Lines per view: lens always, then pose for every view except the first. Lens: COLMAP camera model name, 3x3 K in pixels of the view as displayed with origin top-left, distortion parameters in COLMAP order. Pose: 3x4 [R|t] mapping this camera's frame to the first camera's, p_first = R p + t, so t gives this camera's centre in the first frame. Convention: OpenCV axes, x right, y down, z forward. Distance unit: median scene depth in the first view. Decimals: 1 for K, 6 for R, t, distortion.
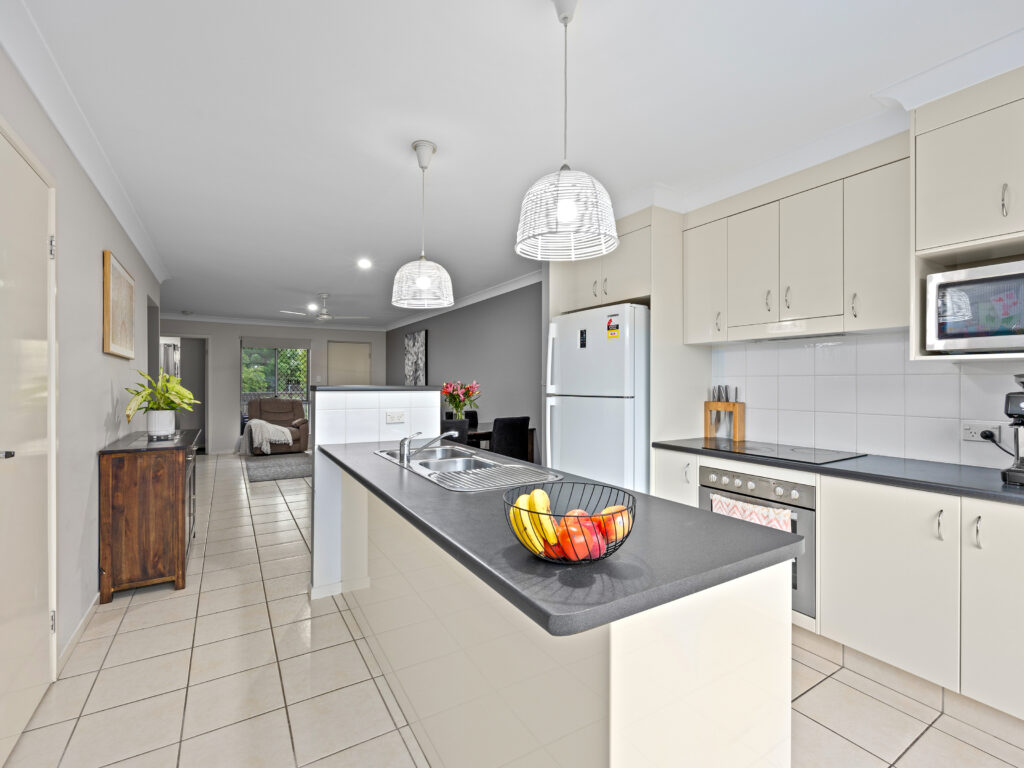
lens RADIAL K [[462.9, 0, 512.0], [0, 462.9, 384.0], [0, 0, 1]] dist [-0.001344, 0.000653]
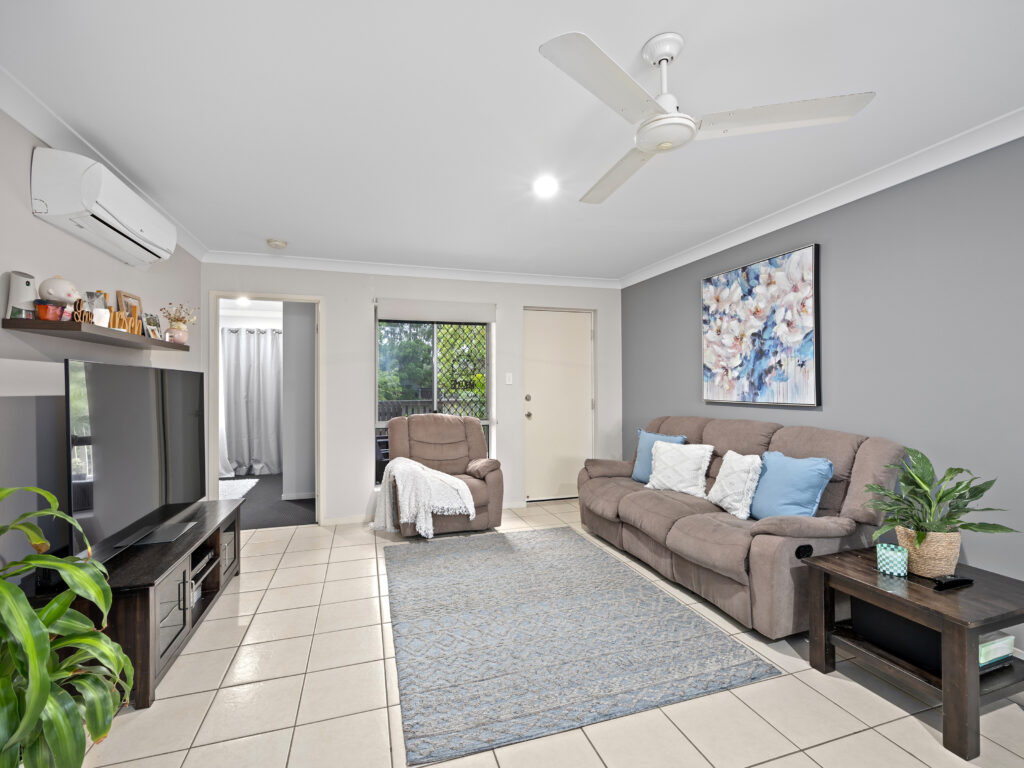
lens RADIAL K [[462.9, 0, 512.0], [0, 462.9, 384.0], [0, 0, 1]] dist [-0.001344, 0.000653]
pose [[0.970979, -0.006192, -0.239086, -0.322726], [0.004092, 0.999949, -0.009281, 0.000155], [0.239131, 0.008033, 0.970954, 0.547755]]
